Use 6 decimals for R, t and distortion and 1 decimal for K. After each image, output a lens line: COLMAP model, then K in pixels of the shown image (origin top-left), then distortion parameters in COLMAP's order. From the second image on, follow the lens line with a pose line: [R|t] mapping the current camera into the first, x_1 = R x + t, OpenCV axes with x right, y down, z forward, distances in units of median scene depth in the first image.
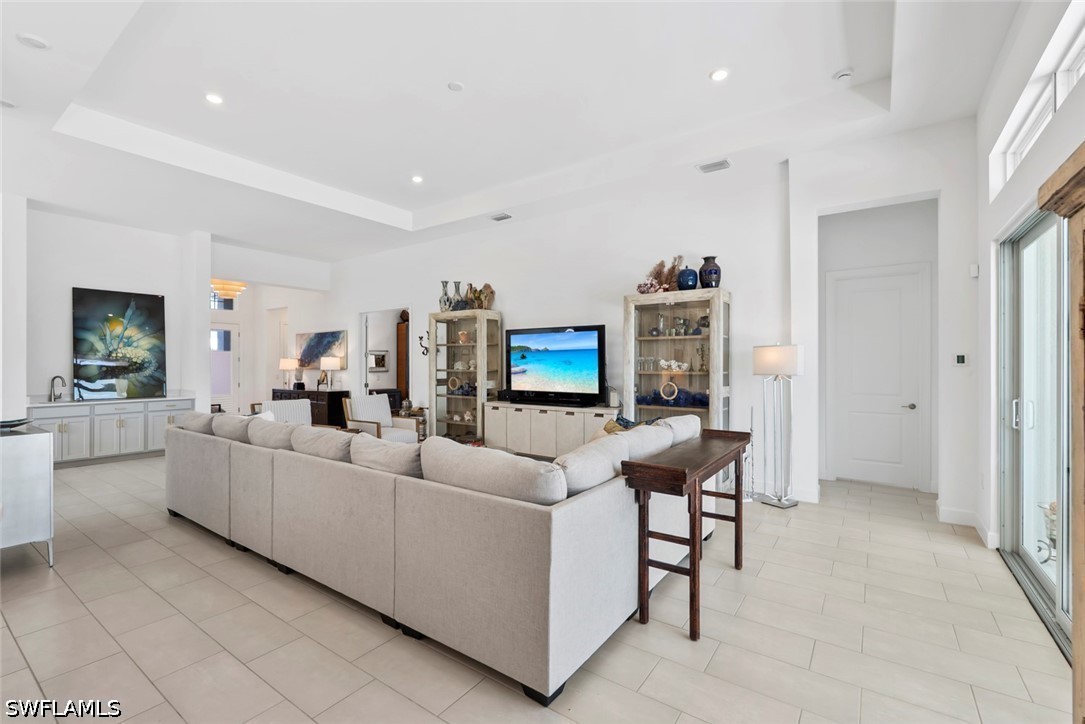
lens RADIAL K [[476.6, 0, 542.8], [0, 476.6, 362.8], [0, 0, 1]] dist [-0.007403, 0.000015]
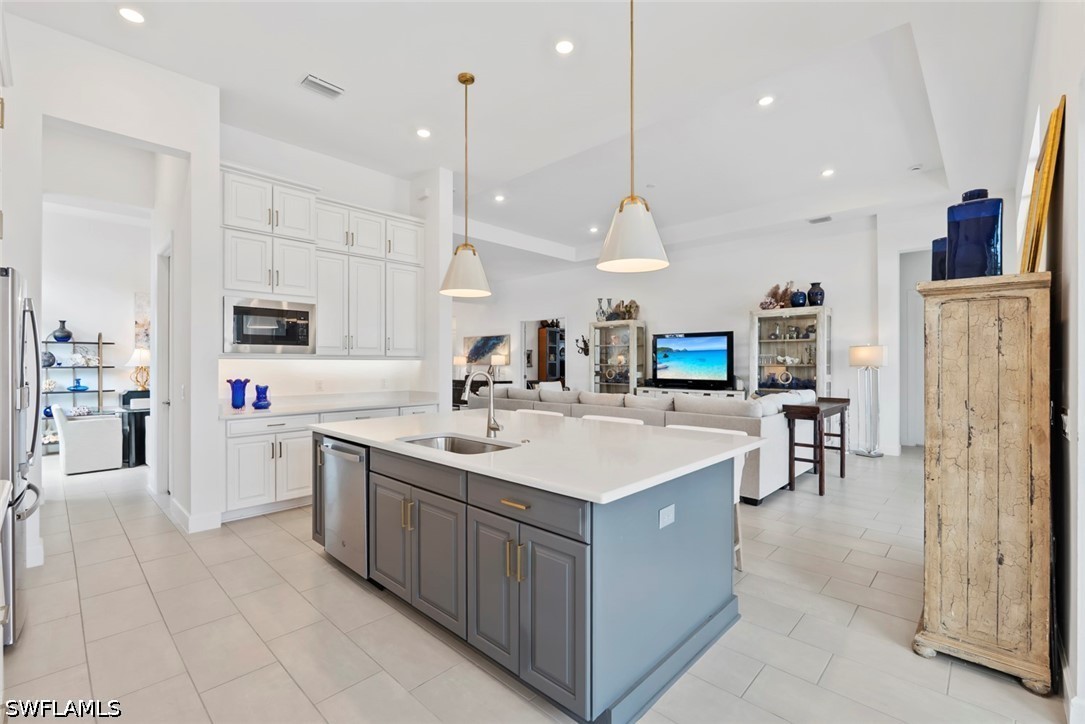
lens RADIAL K [[476.6, 0, 539.9], [0, 476.6, 362.4], [0, 0, 1]] dist [-0.007403, 0.000015]
pose [[0.989055, 0.001989, -0.147534, -0.214744], [-0.001990, 0.999998, 0.000135, 0.011931], [0.147534, 0.000160, 0.989057, -0.442031]]
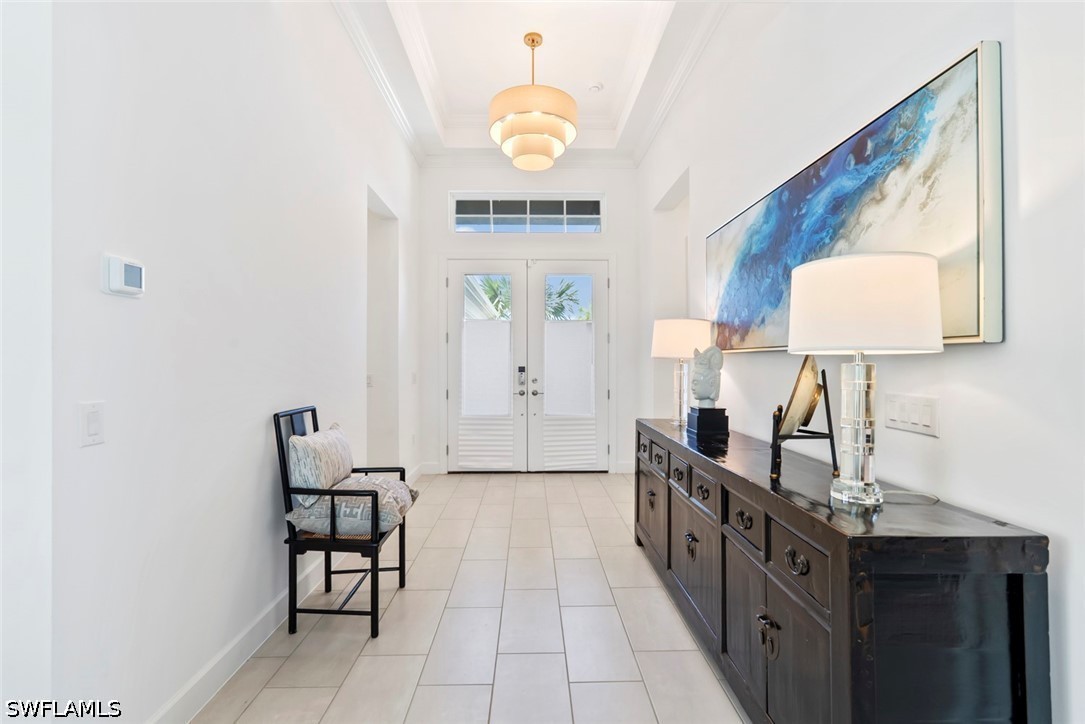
lens RADIAL K [[476.6, 0, 540.8], [0, 476.6, 361.5], [0, 0, 1]] dist [-0.007403, 0.000015]
pose [[0.596602, 0.001540, -0.802536, -0.603824], [-0.001023, 0.999999, 0.001158, 0.027256], [0.802536, 0.000130, 0.596603, 1.301666]]
